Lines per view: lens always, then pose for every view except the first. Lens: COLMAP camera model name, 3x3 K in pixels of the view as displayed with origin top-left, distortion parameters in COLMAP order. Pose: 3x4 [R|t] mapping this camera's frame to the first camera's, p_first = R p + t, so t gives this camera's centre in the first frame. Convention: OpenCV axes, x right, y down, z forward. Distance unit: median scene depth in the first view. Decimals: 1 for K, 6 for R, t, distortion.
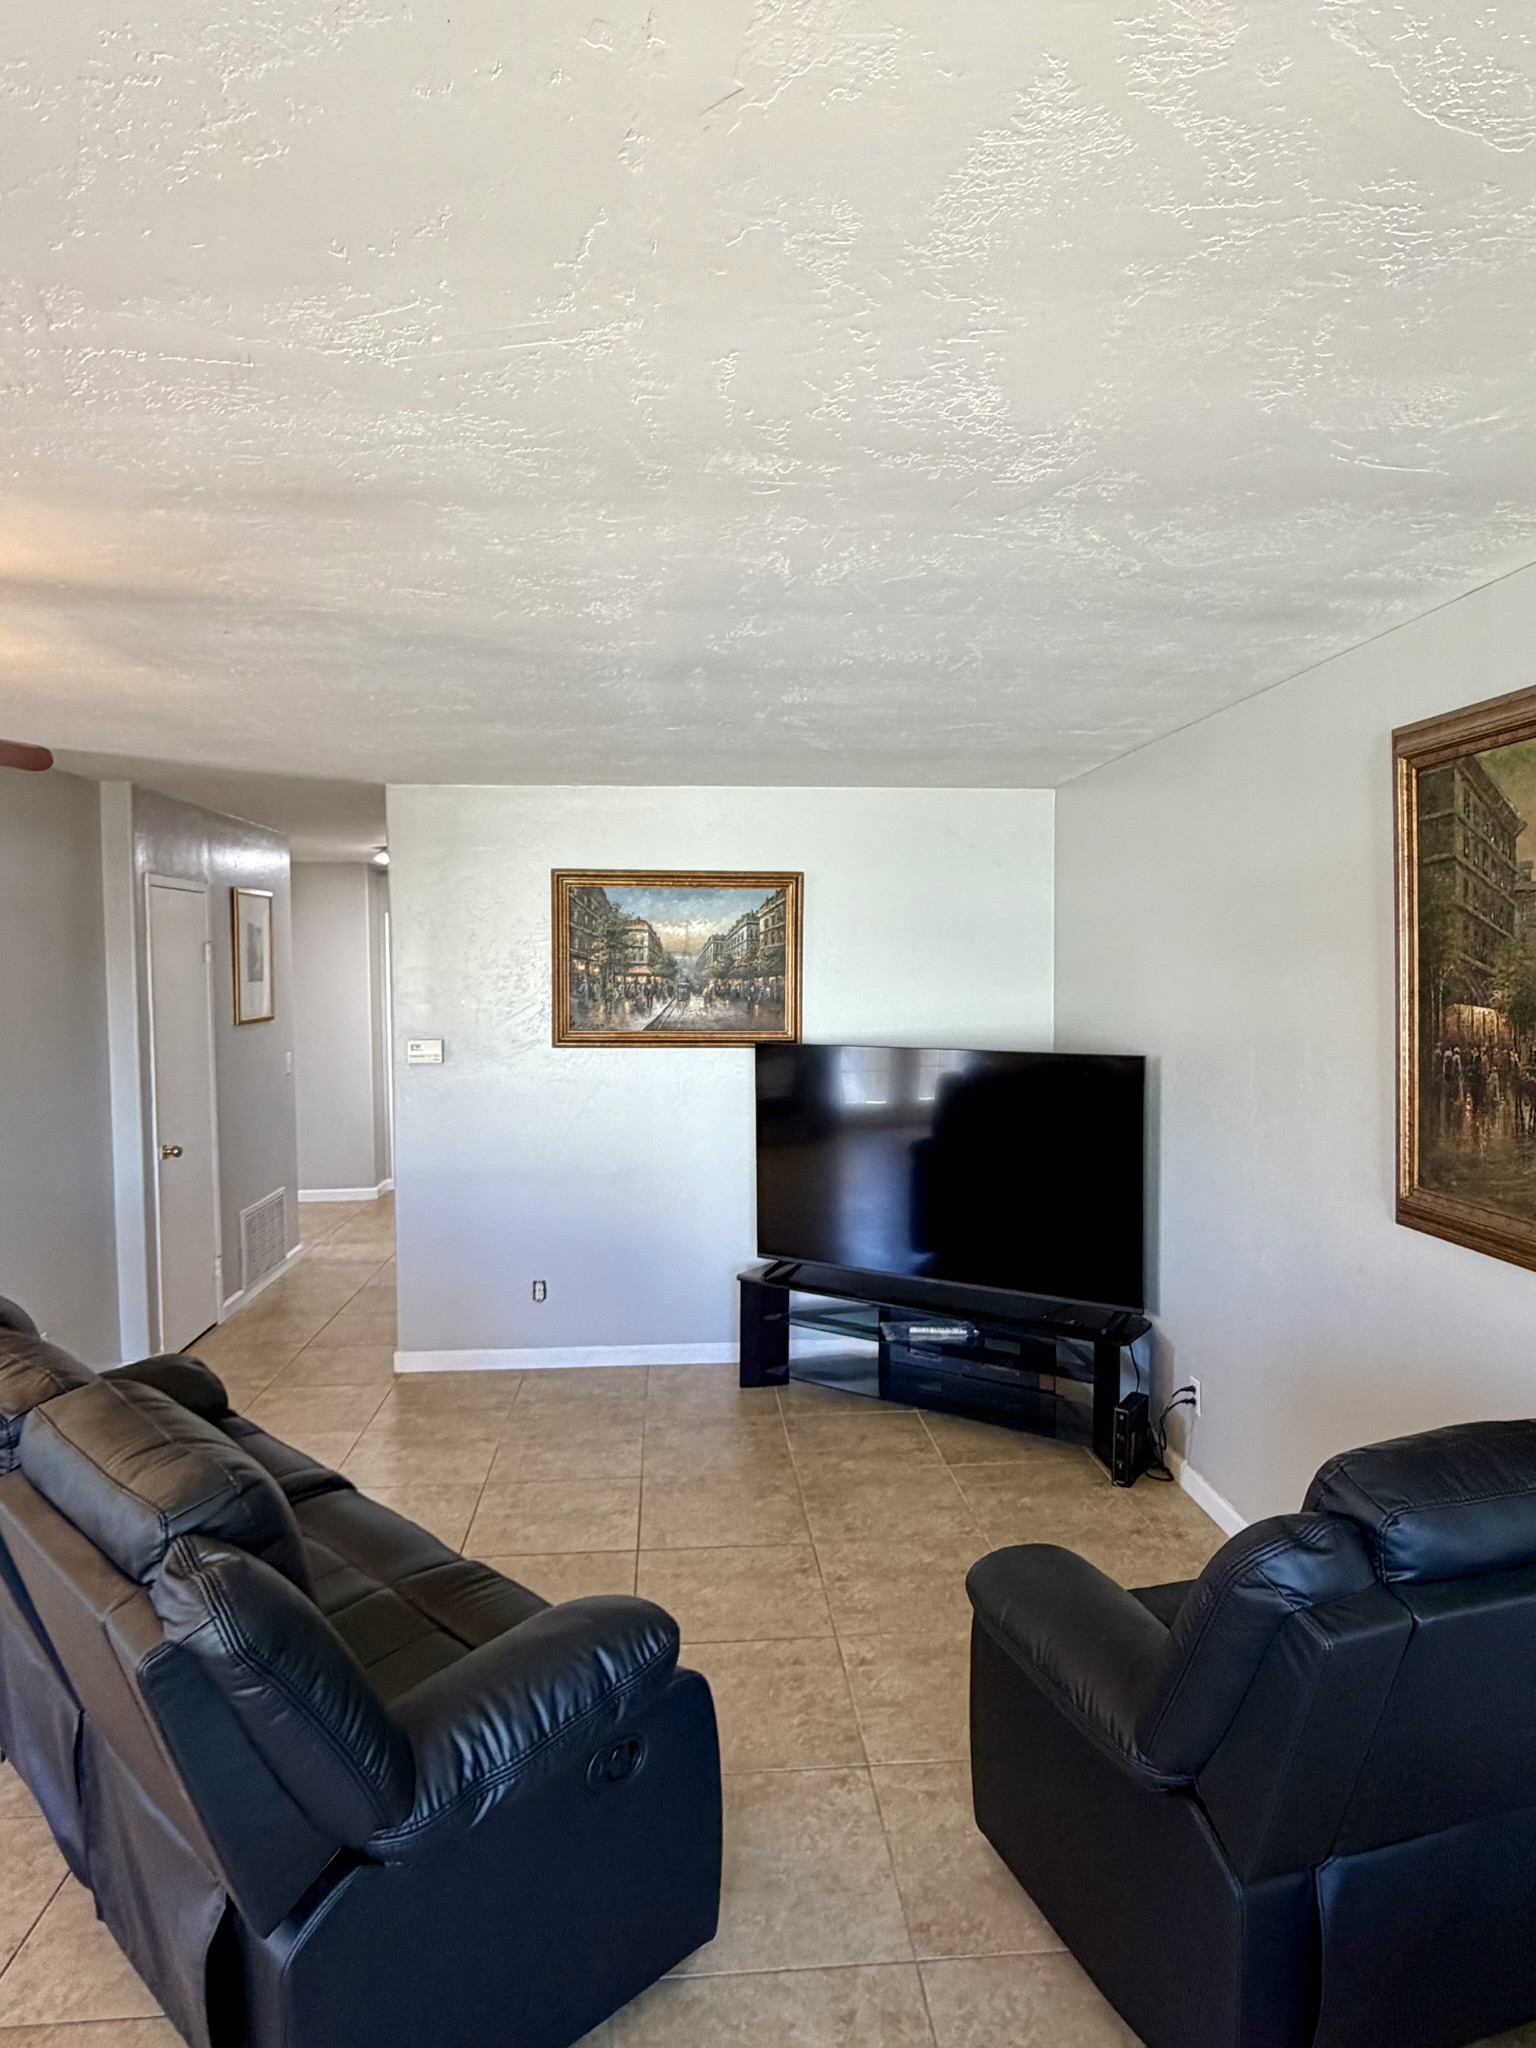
lens RADIAL K [[1231.7, 0, 768.0], [0, 1231.7, 1024.0], [0, 0, 1]] dist [0.002741, -0.000265]
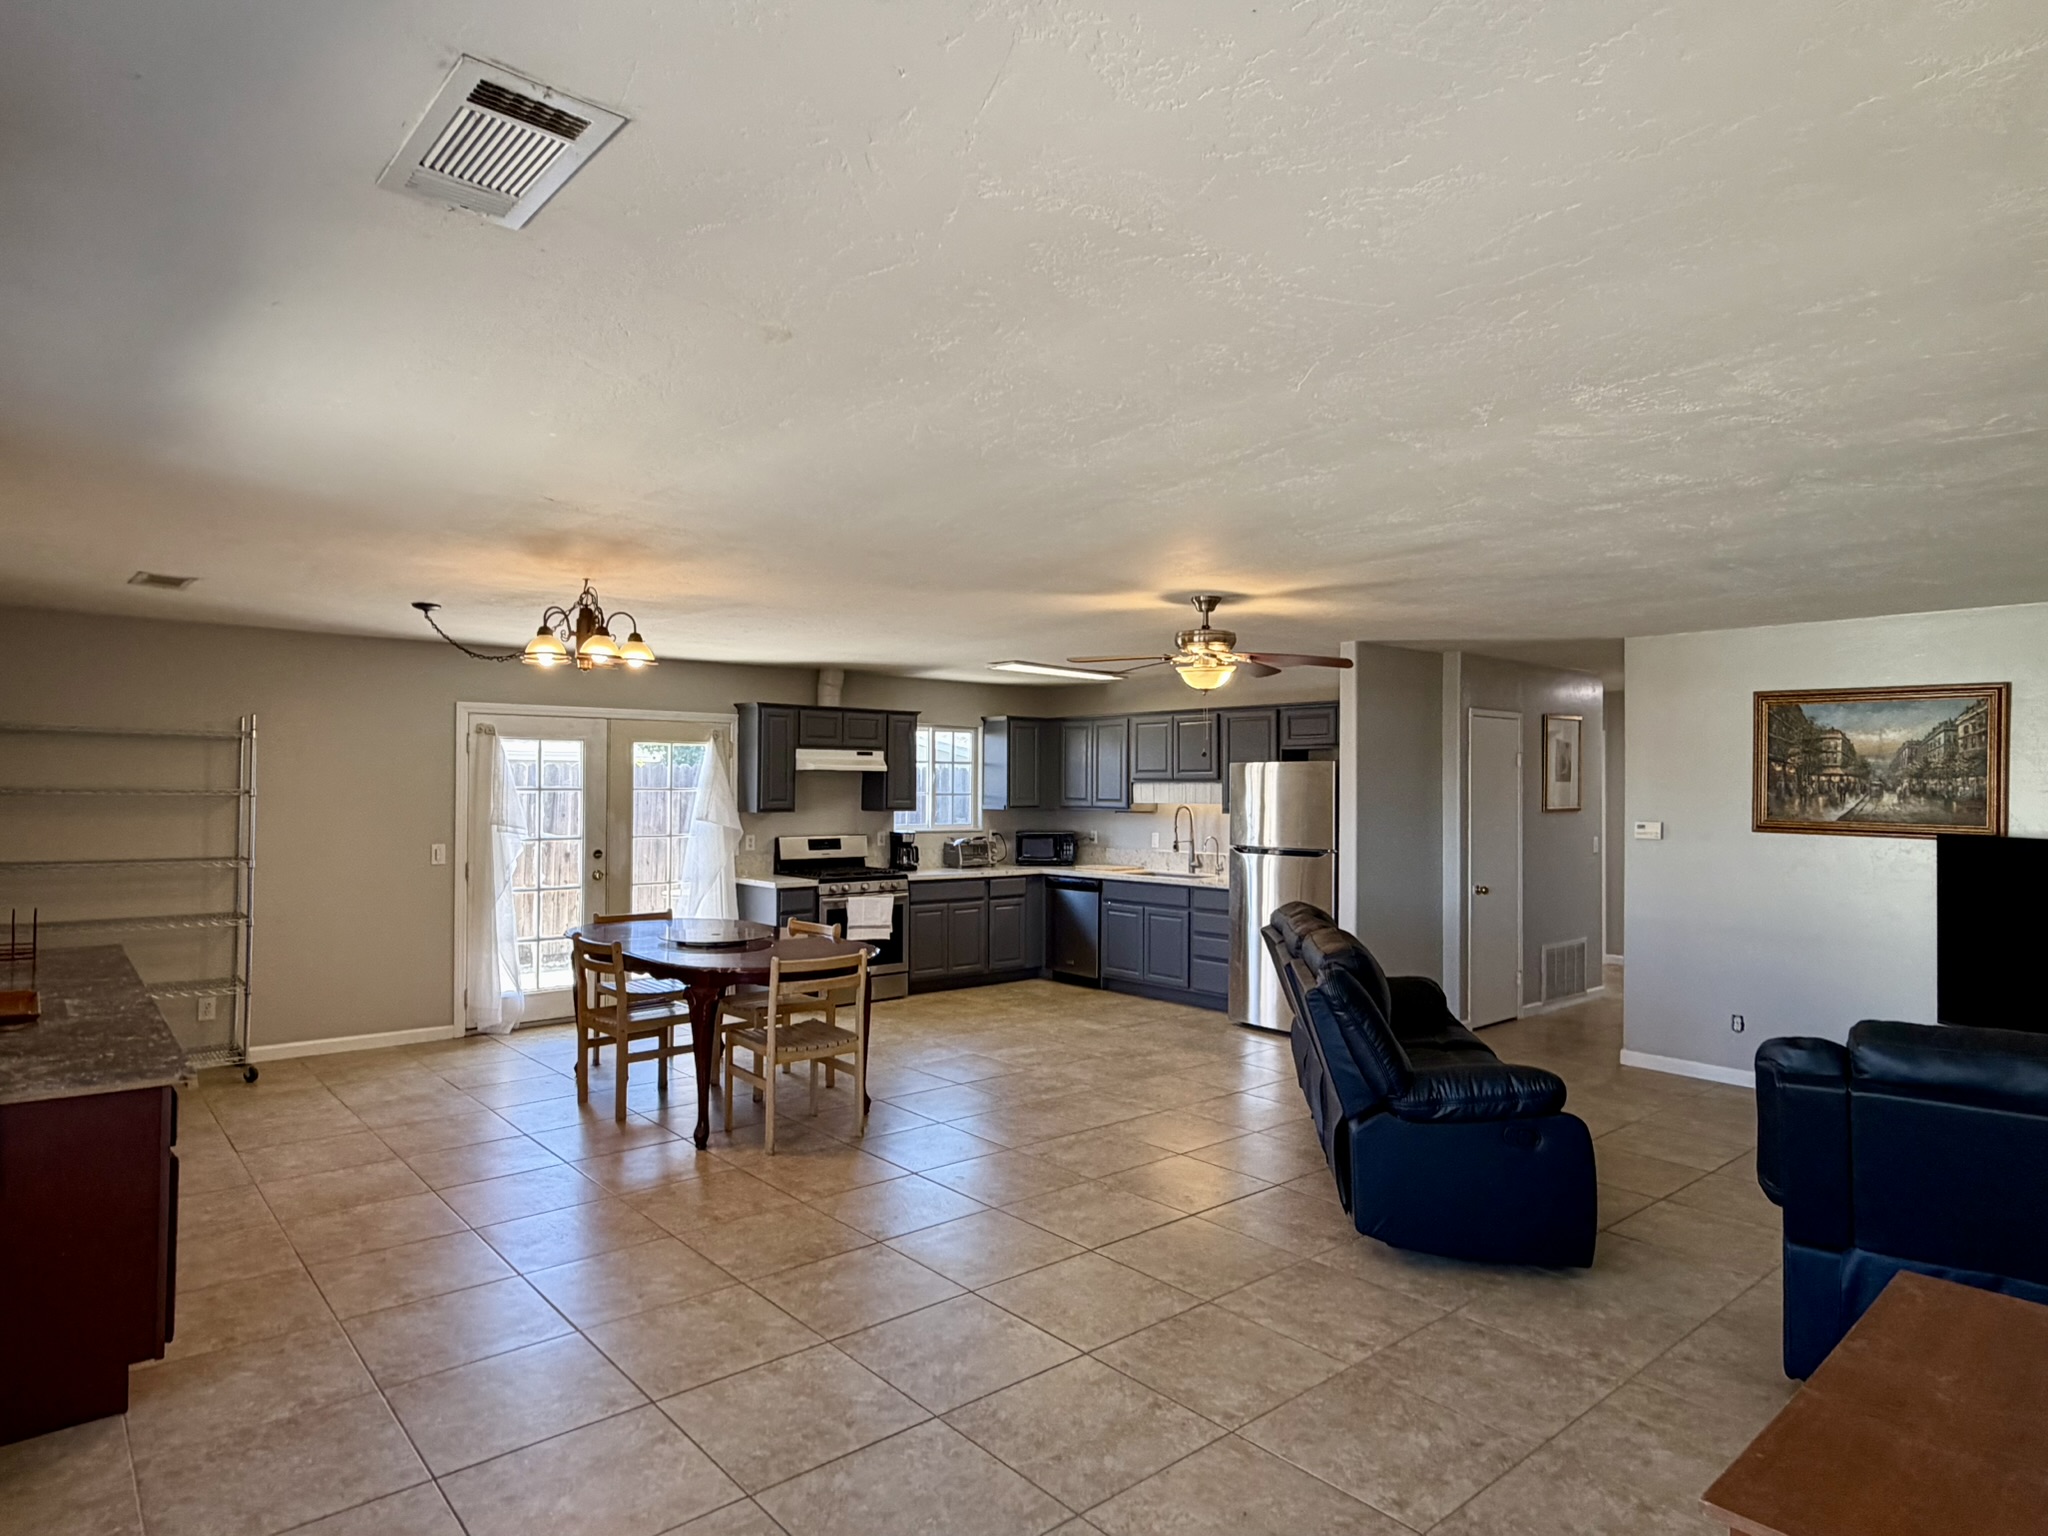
lens RADIAL K [[1188.0, 0, 1024.0], [0, 1188.0, 768.0], [0, 0, 1]] dist [-0.001479, -0.000504]
pose [[0.589565, -0.001156, -0.807720, 0.368758], [-0.047974, 0.998183, -0.036445, 0.033981], [0.806295, 0.060237, 0.588438, -0.328653]]
